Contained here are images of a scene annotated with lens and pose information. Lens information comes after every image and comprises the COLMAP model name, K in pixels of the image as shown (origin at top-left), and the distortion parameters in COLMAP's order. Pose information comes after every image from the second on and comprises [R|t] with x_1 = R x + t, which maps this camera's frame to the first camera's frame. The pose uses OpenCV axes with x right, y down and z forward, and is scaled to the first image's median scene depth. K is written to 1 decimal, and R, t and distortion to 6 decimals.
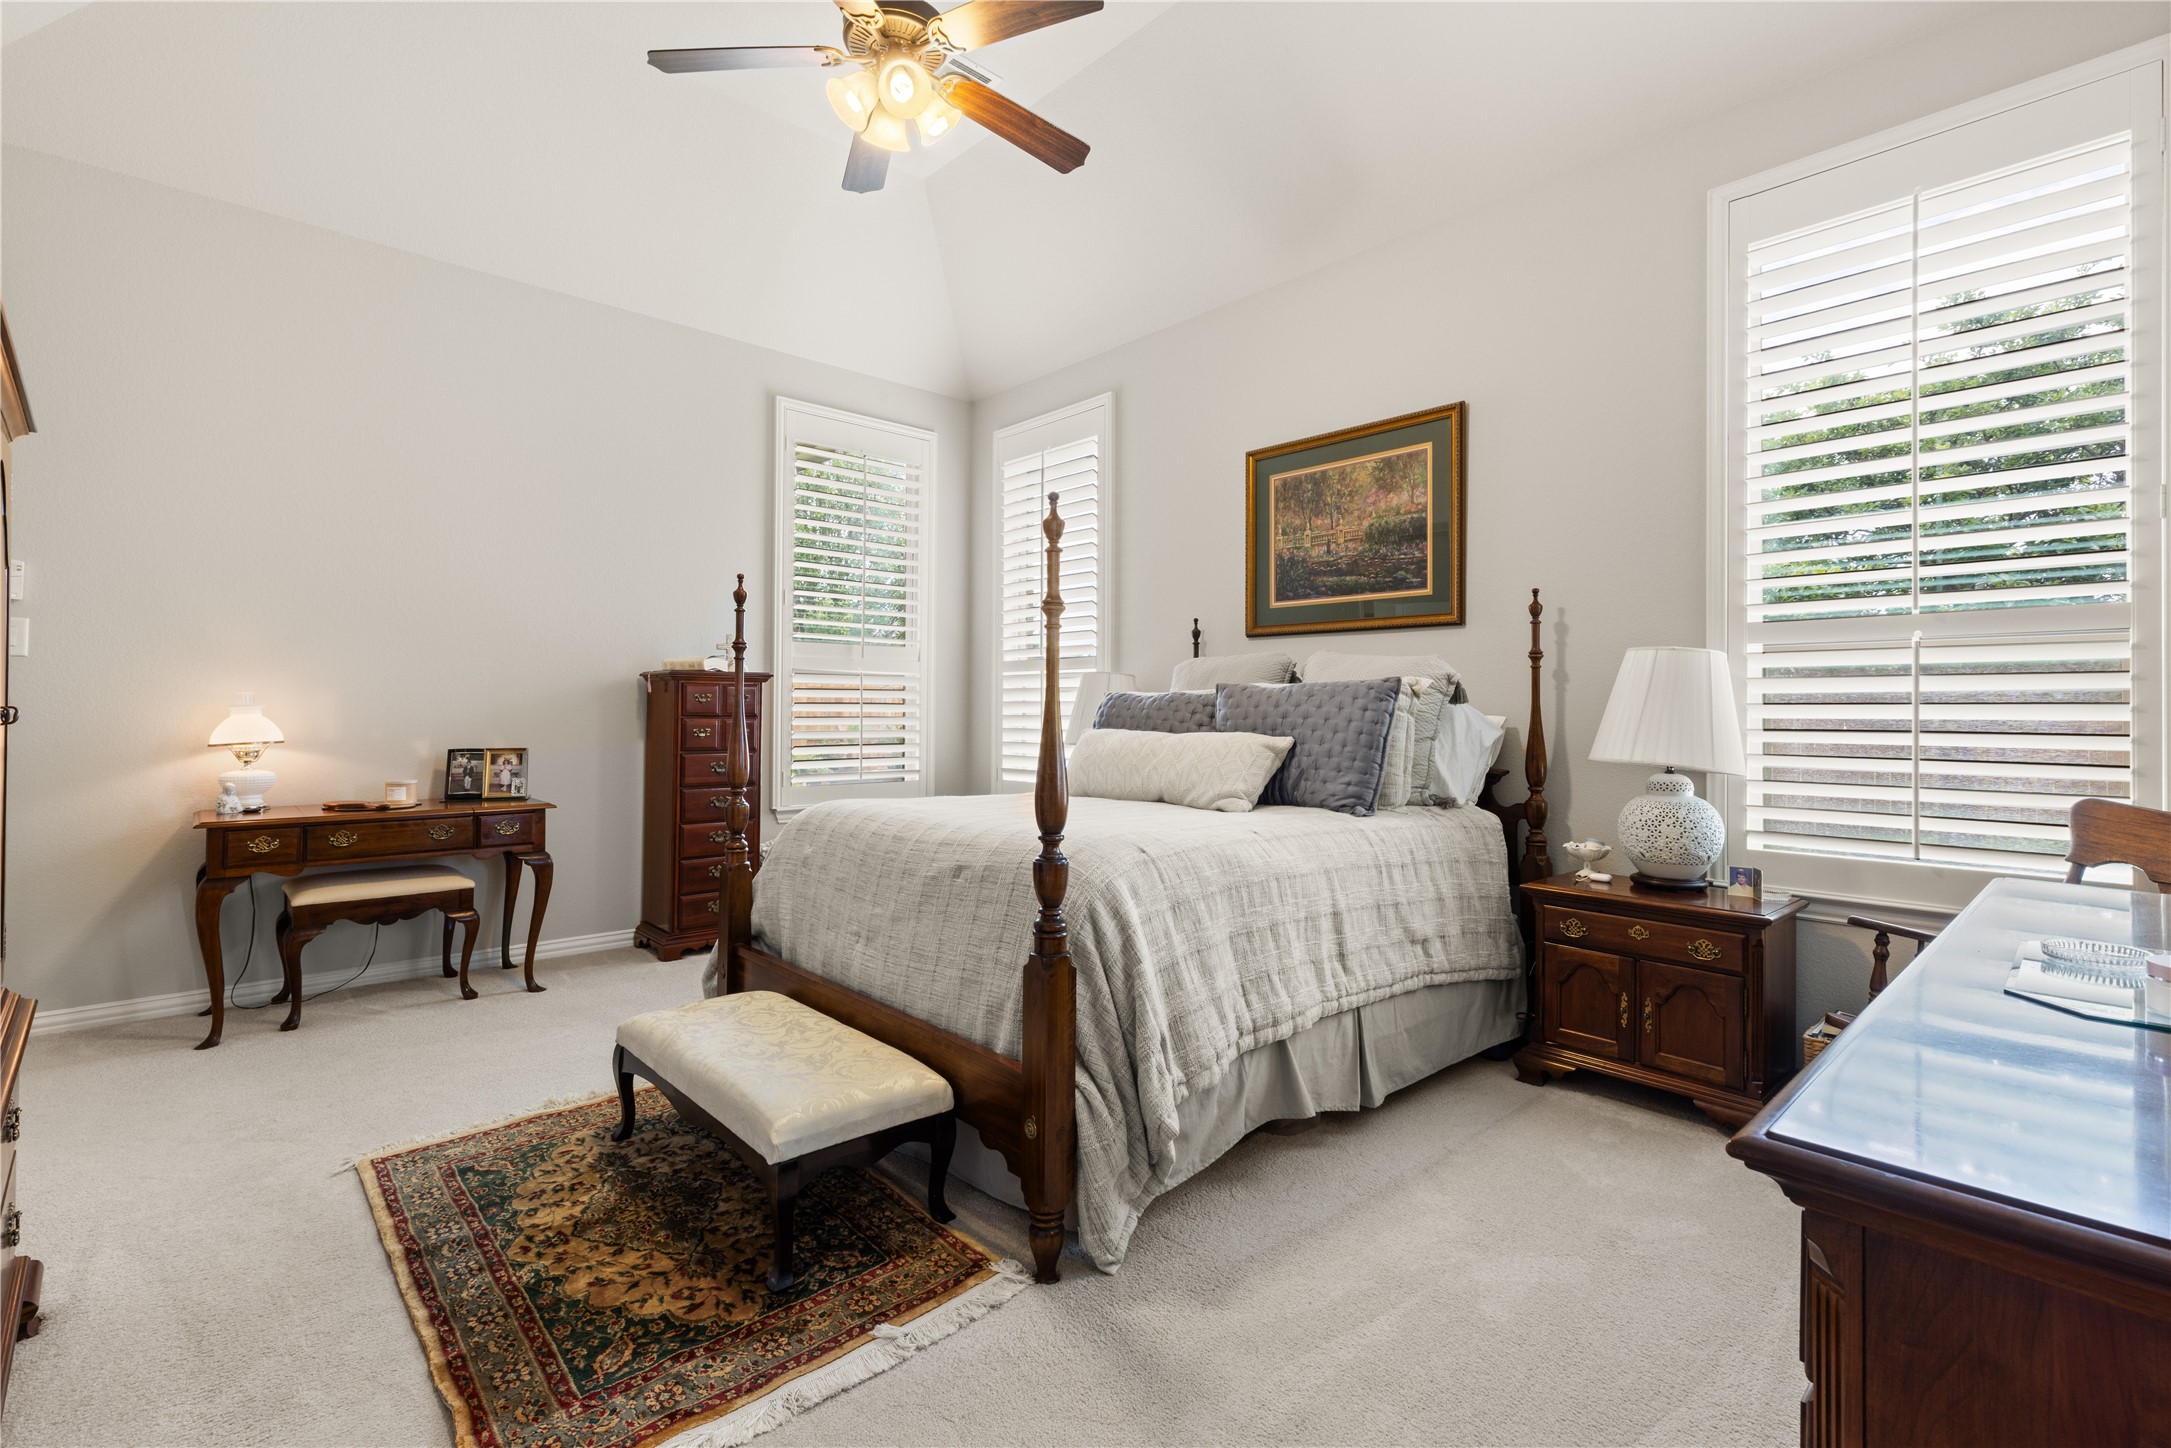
lens RADIAL K [[974.7, 0, 1091.4], [0, 974.7, 702.1], [0, 0, 1]] dist [0.003843, 0.000208]
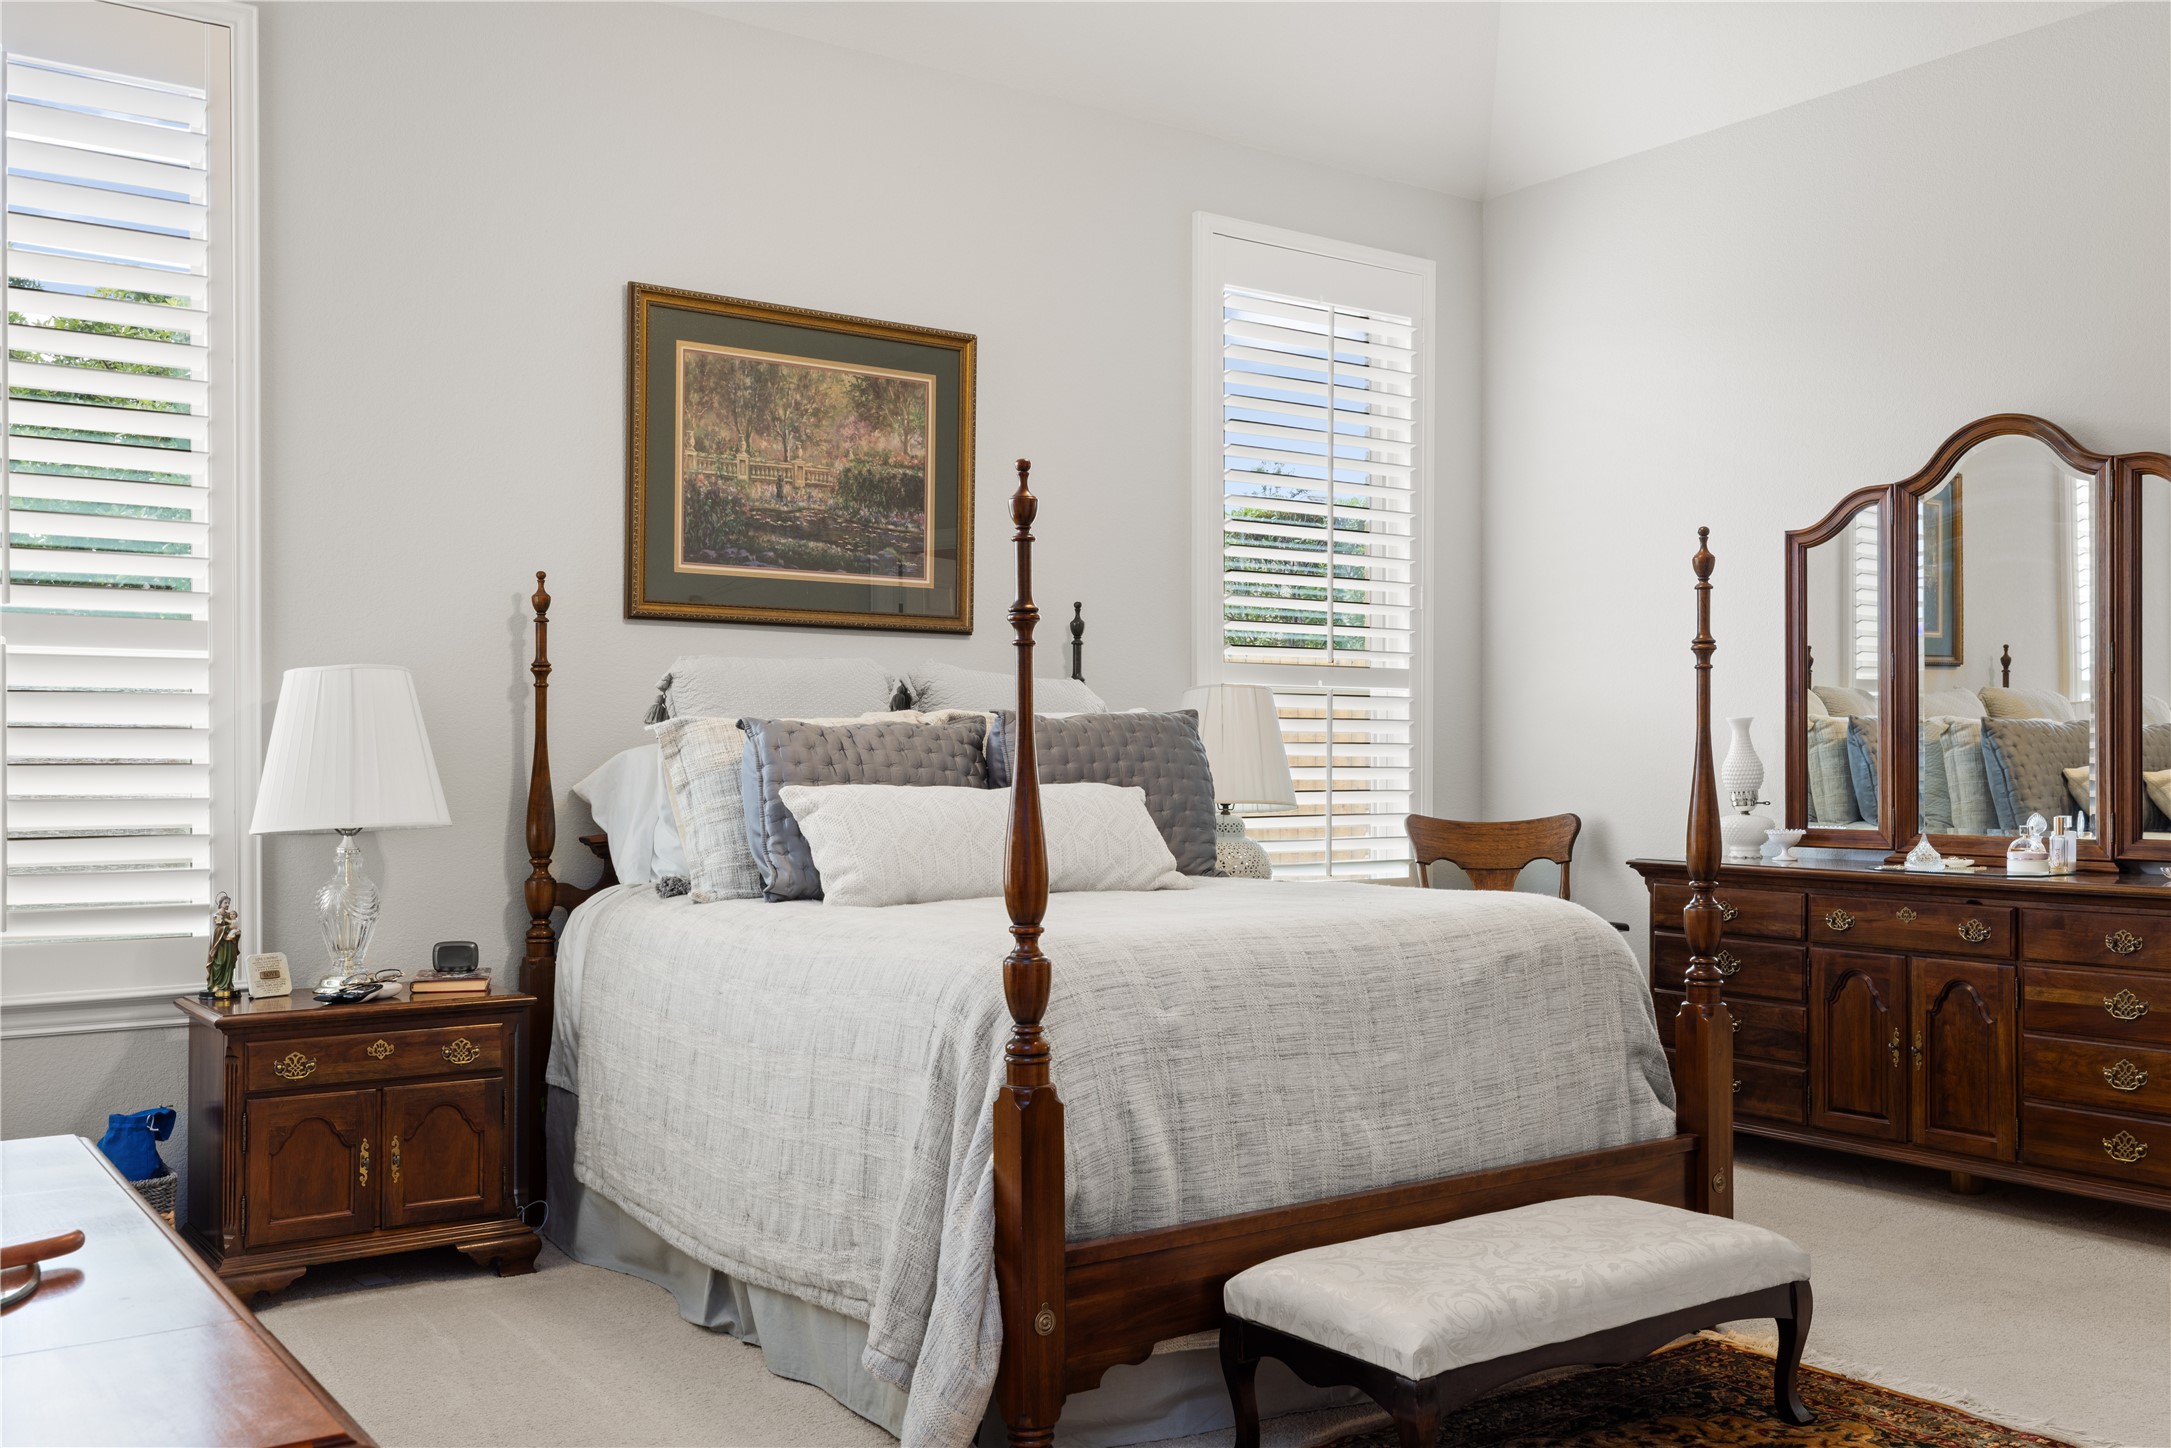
lens RADIAL K [[1941.0, 0, 1089.2], [0, 1941.0, 735.5], [0, 0, 1]] dist [-0.003988, -0.001980]
pose [[0.125371, 0.003903, 0.992102, -0.993801], [-0.008376, 0.999961, -0.002875, 0.001067], [-0.992075, -0.007950, 0.125399, 0.666884]]
